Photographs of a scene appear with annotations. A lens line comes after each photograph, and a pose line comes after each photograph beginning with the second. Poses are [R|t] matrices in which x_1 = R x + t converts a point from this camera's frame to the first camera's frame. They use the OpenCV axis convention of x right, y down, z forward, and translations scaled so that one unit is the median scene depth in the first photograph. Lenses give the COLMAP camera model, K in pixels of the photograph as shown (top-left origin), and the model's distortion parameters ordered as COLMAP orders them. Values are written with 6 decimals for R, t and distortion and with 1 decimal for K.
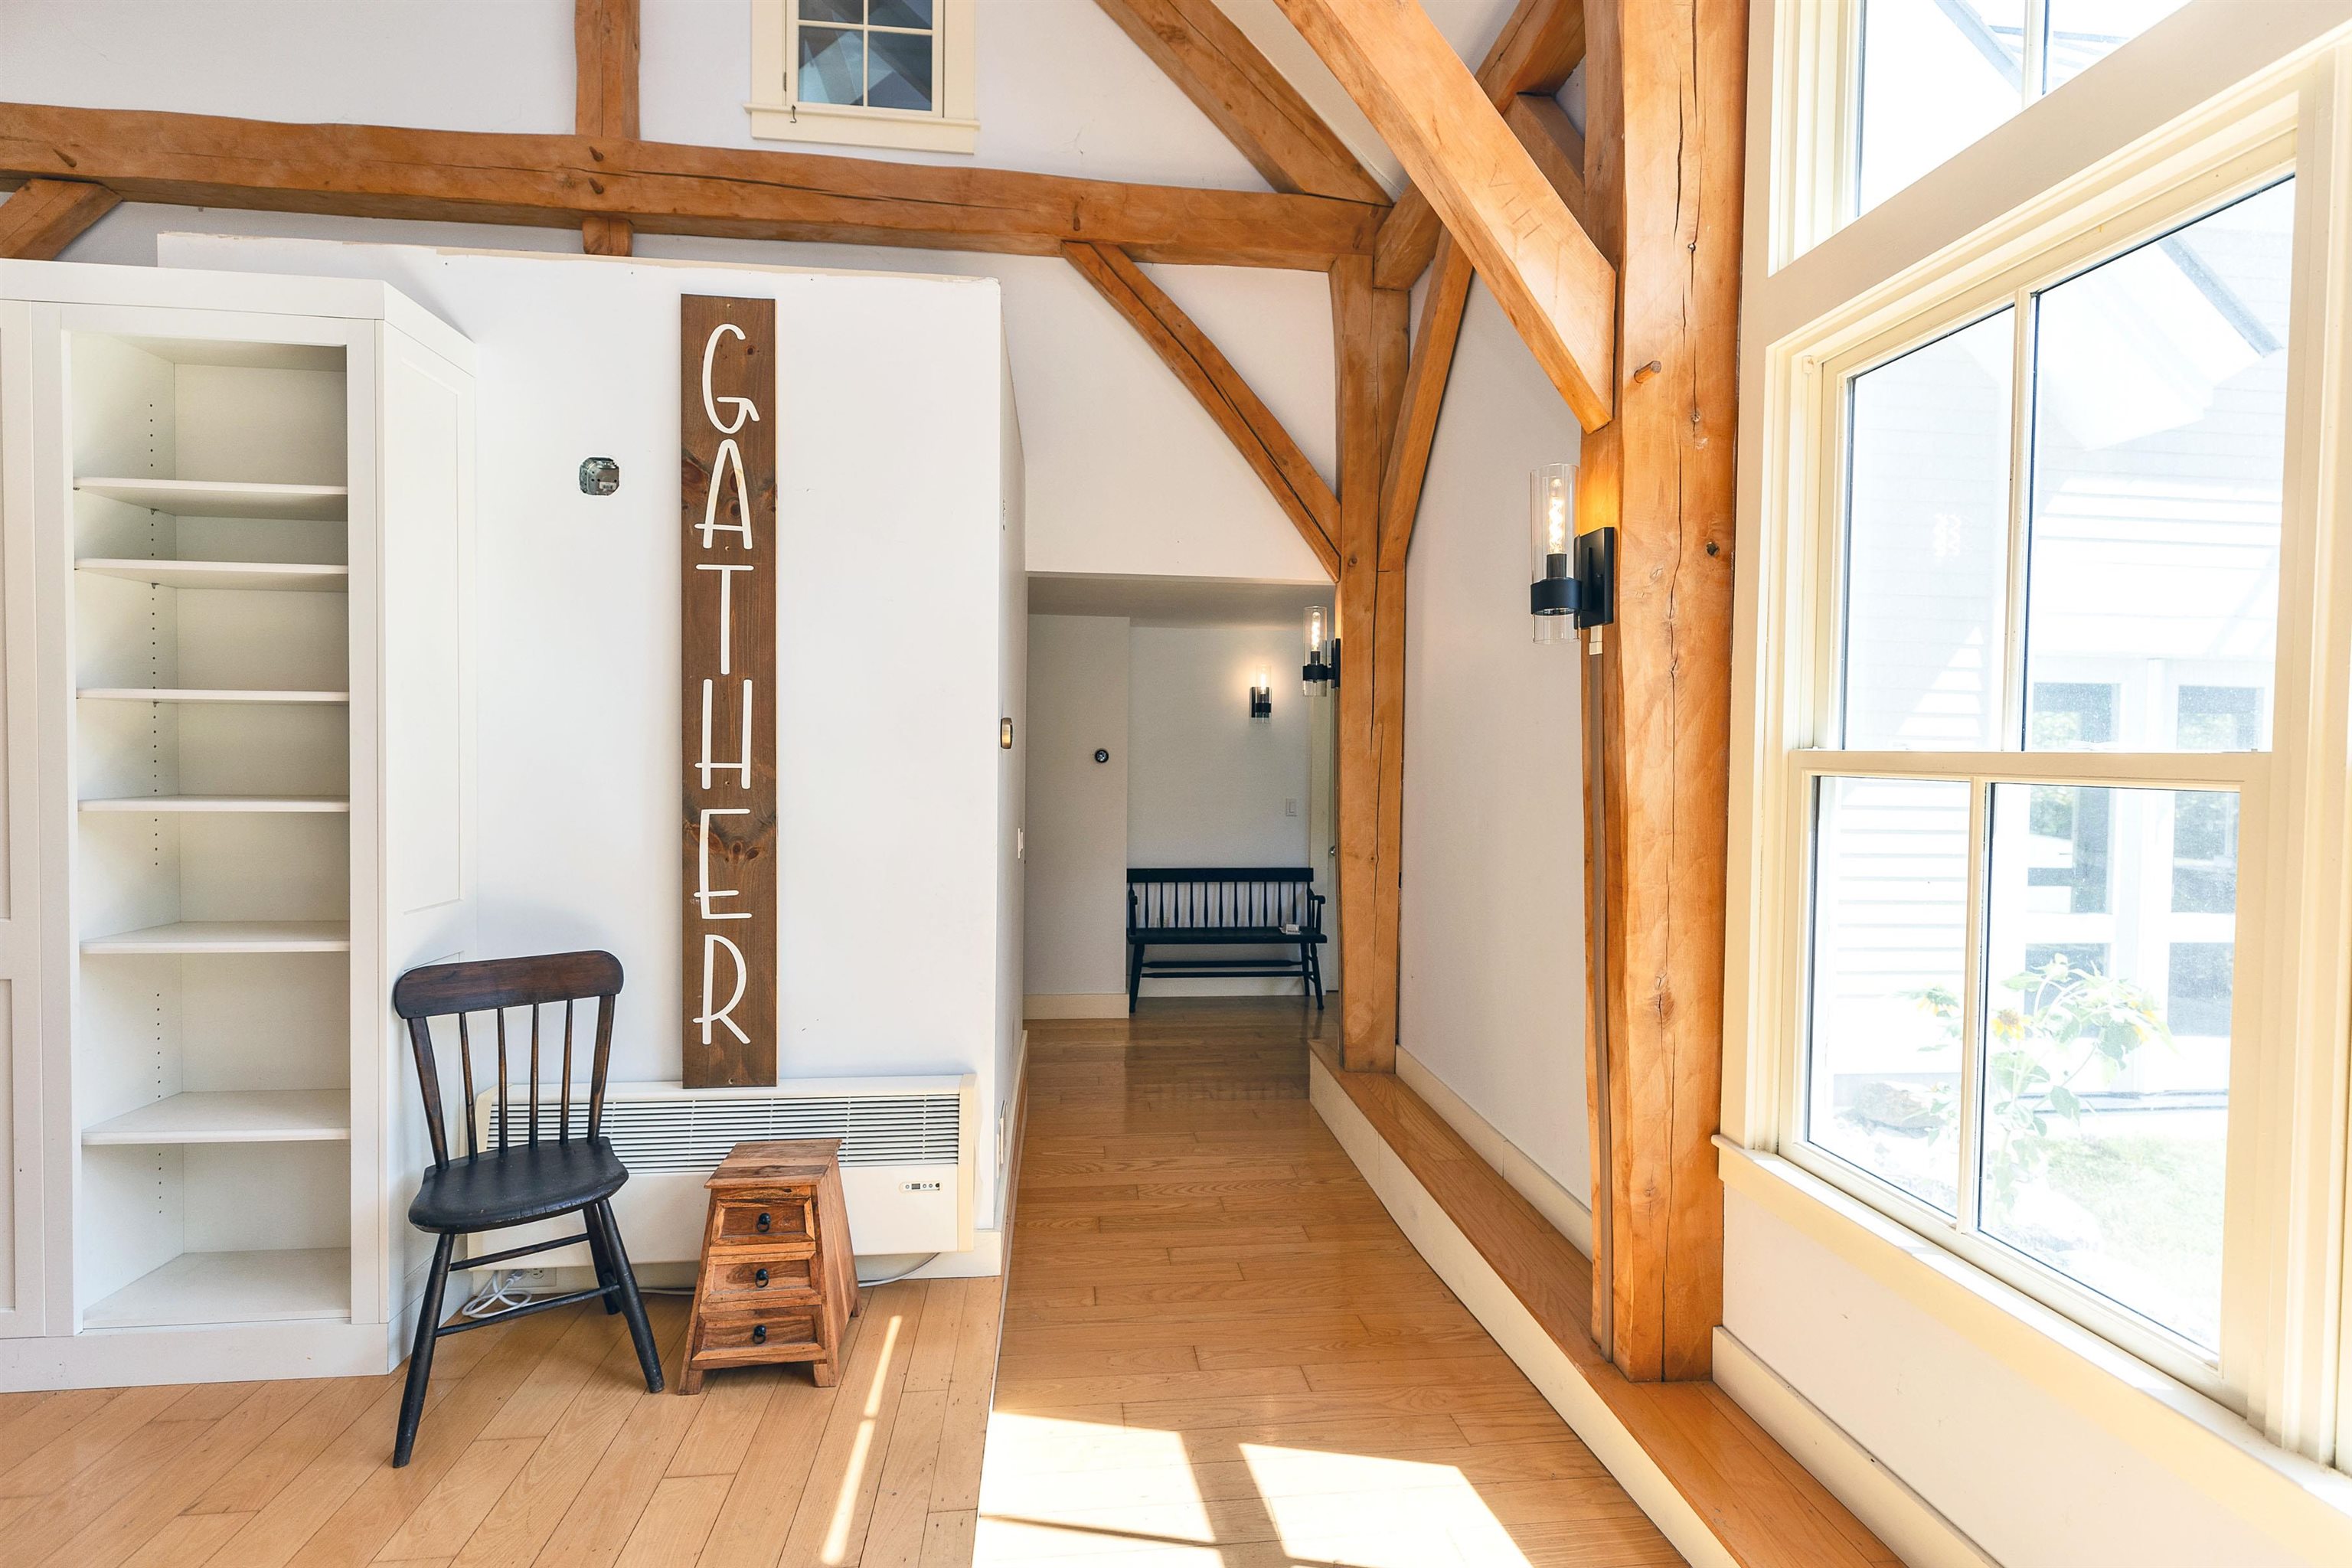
lens RADIAL K [[1071.6, 0, 1175.6], [0, 1071.6, 778.1], [0, 0, 1]] dist [0.003818, 0.000040]
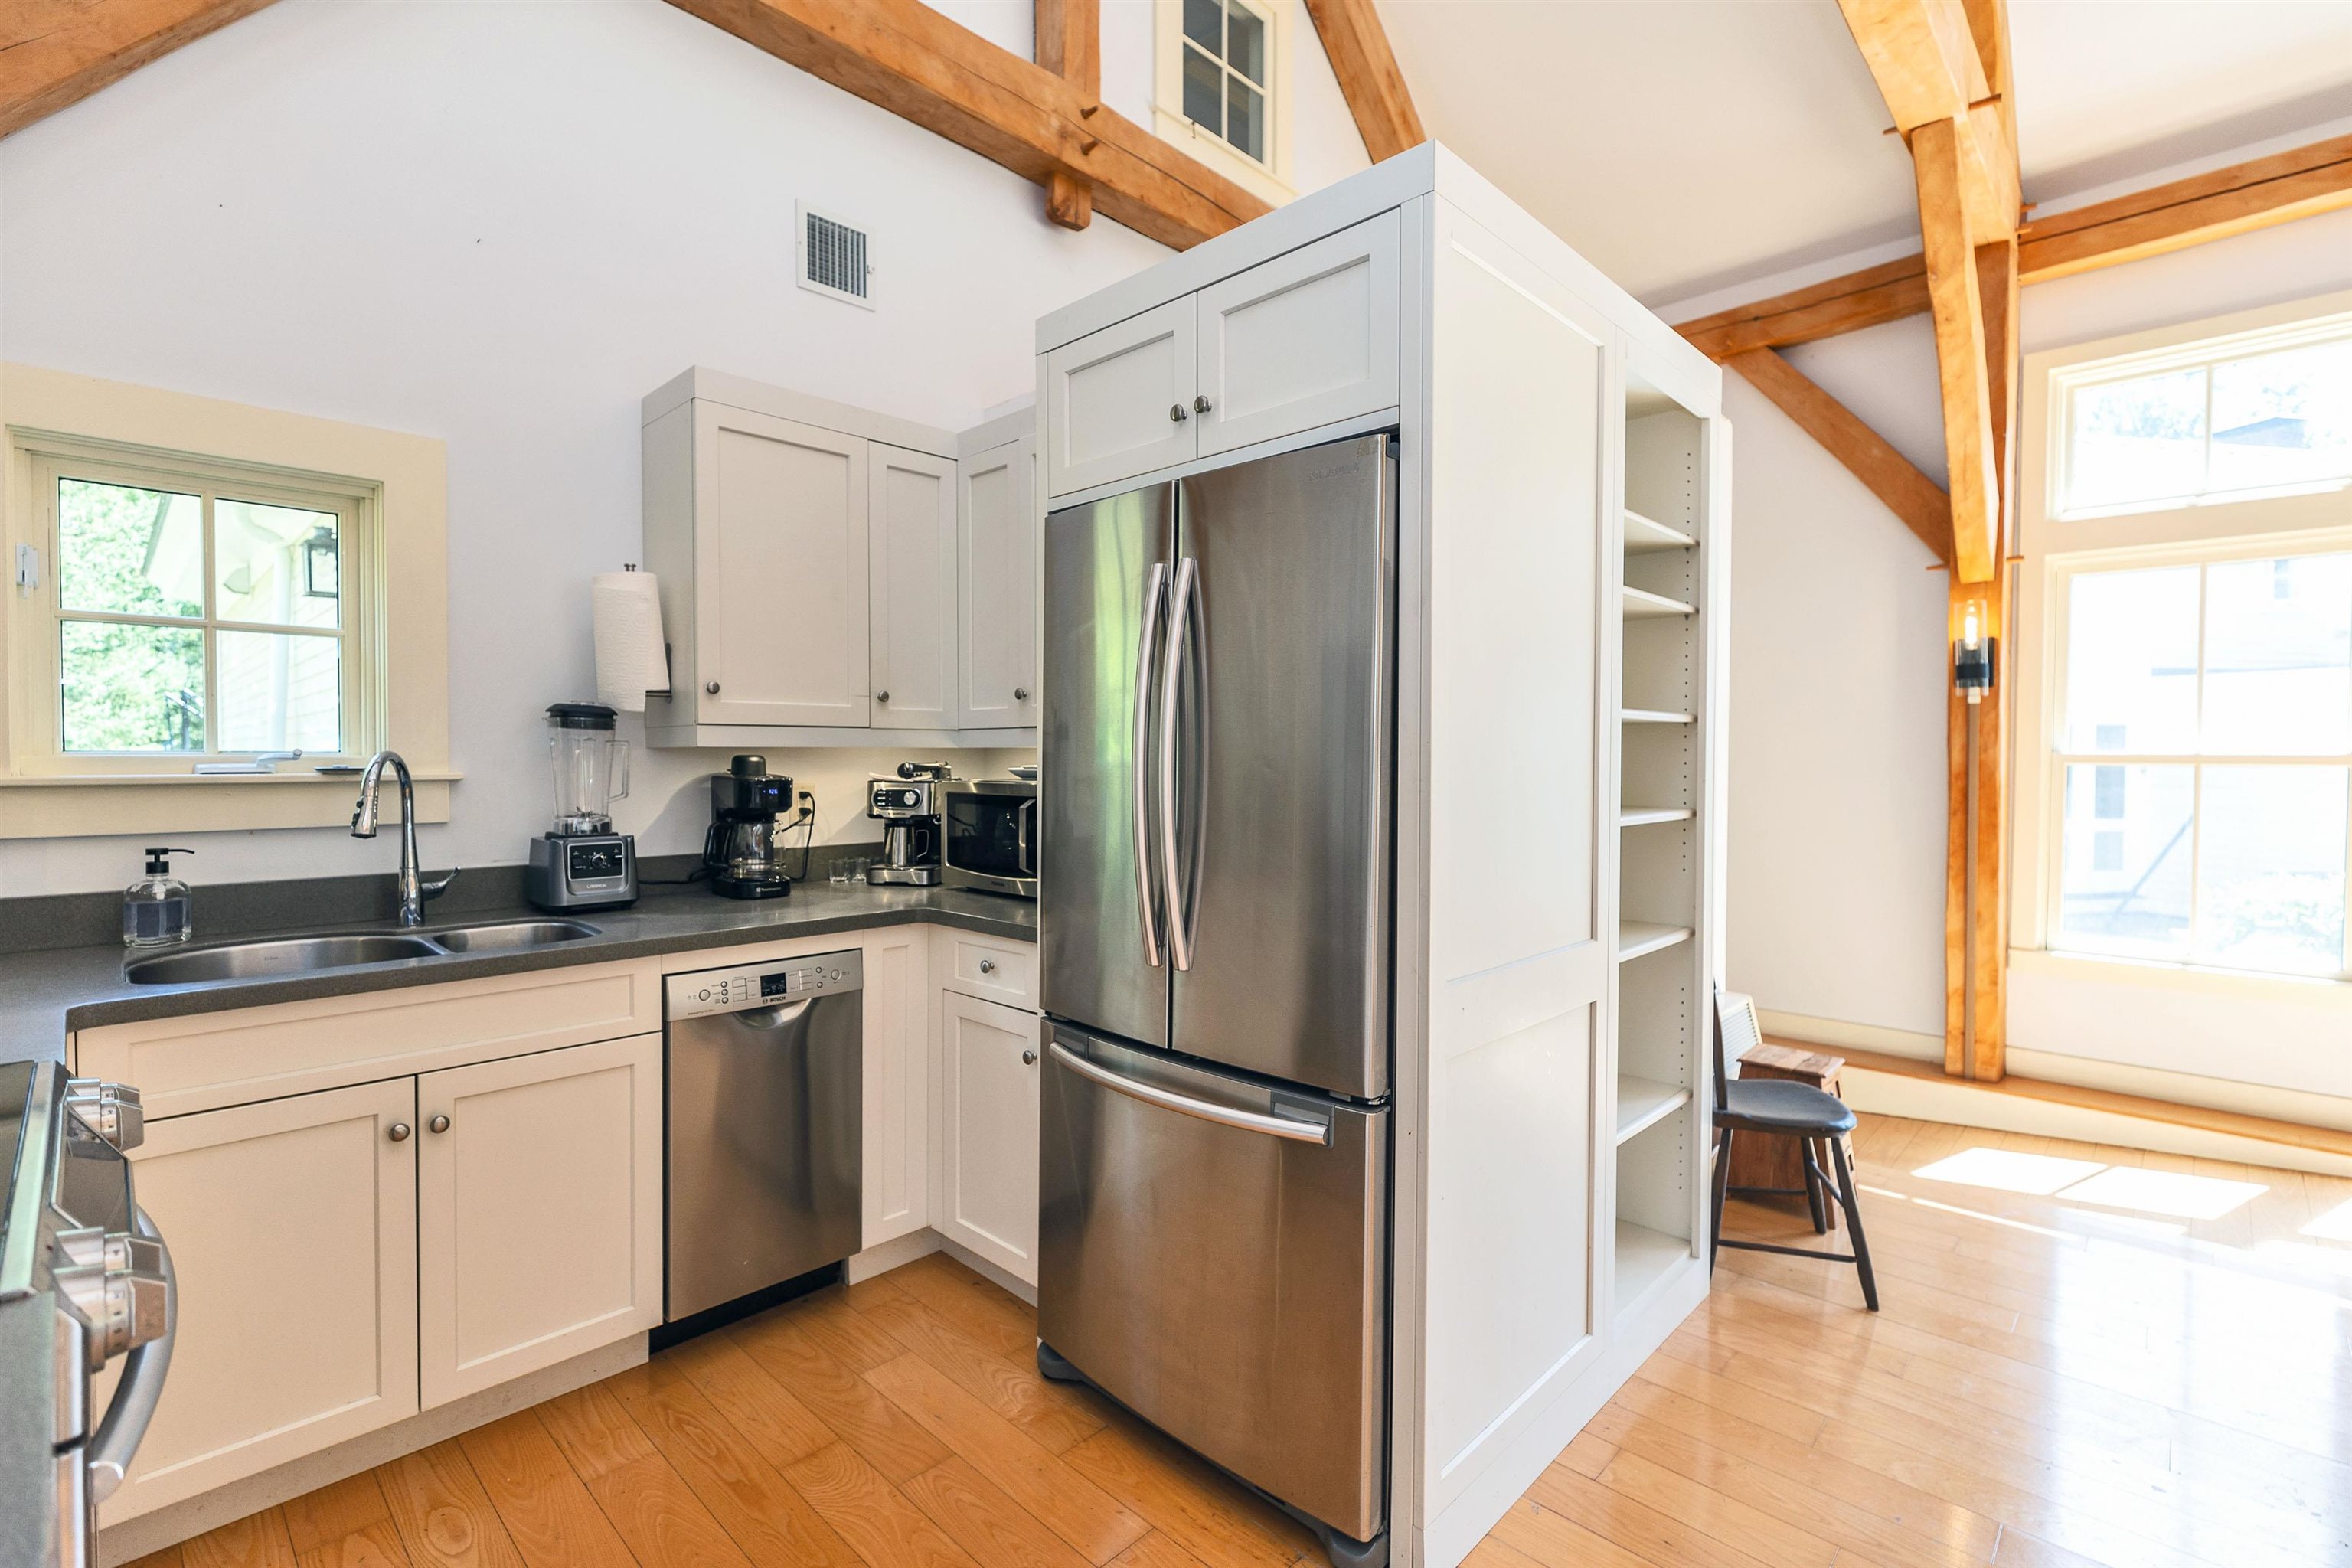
lens RADIAL K [[1057.3, 0, 1153.2], [0, 1057.3, 776.8], [0, 0, 1]] dist [0.002827, -0.000053]
pose [[0.776297, -0.023742, 0.629920, -1.121234], [0.023649, 0.999684, 0.008534, -0.021179], [-0.629924, 0.008272, 0.776613, 0.279168]]
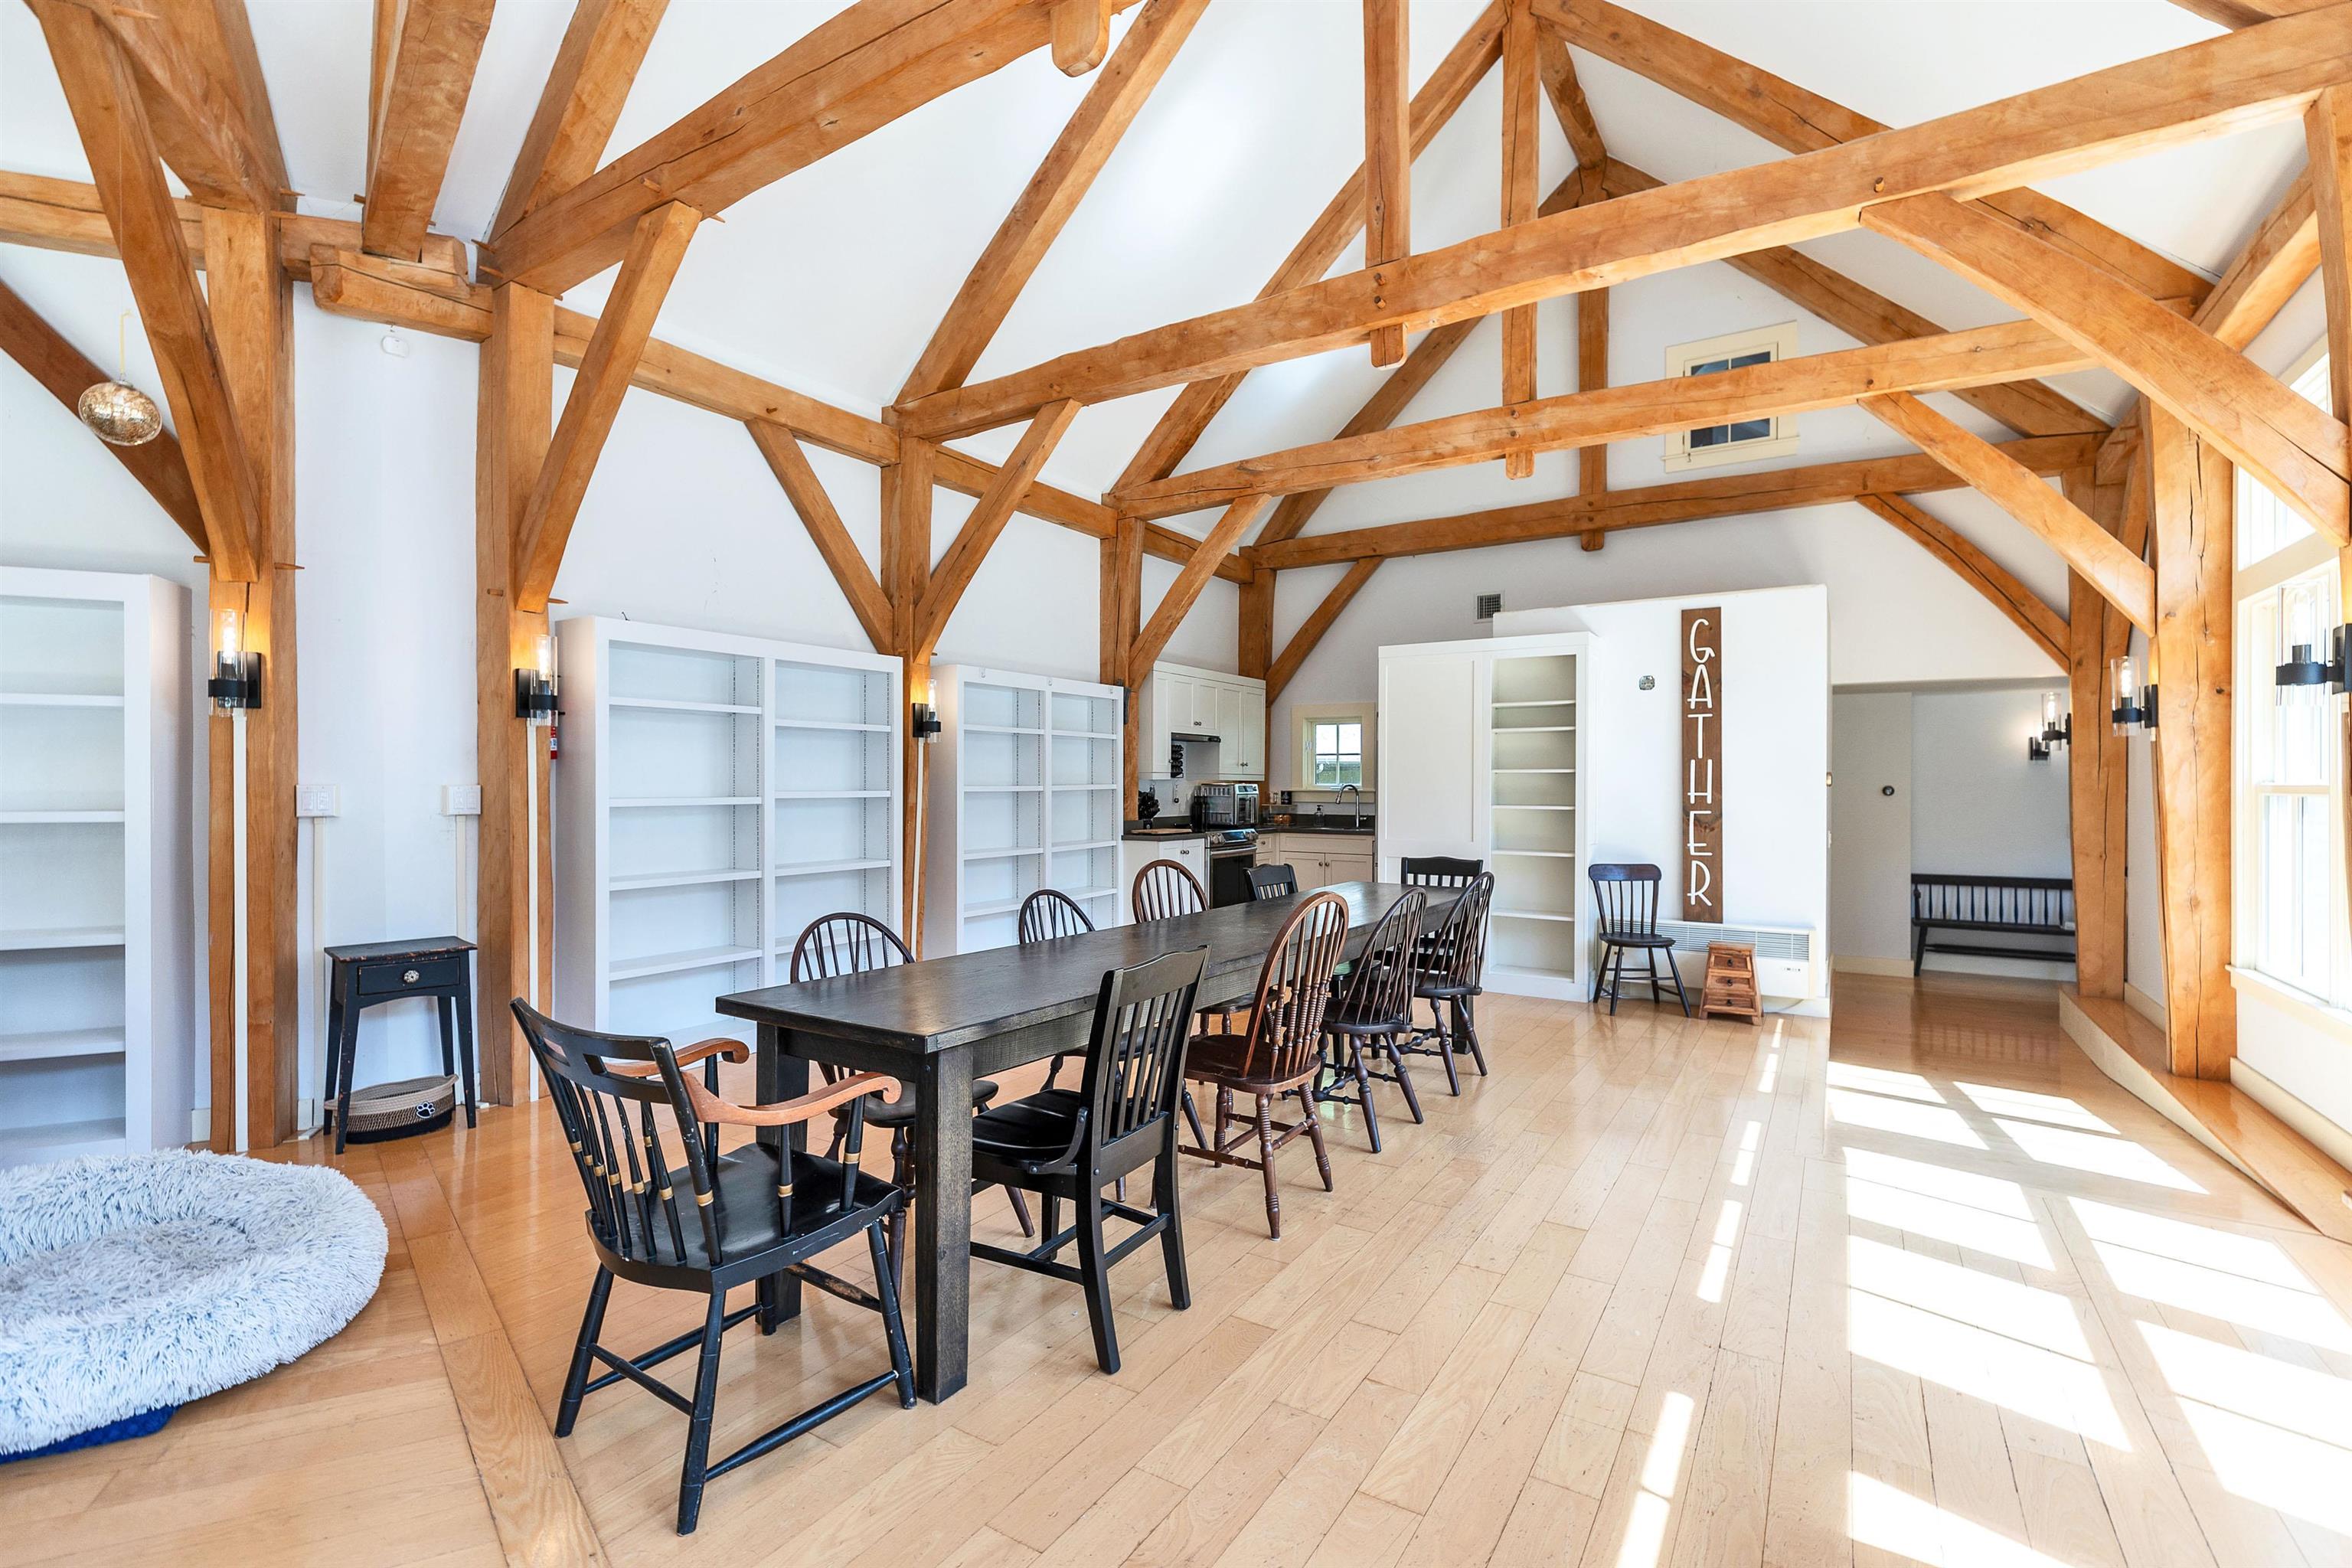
lens RADIAL K [[1045.7, 0, 1171.4], [0, 1045.7, 785.5], [0, 0, 1]] dist [0.001799, -0.000298]
pose [[0.778412, -0.008866, -0.627691, 0.103059], [-0.009609, 0.999615, -0.026036, 0.029471], [0.627680, 0.026298, 0.778027, -1.121448]]
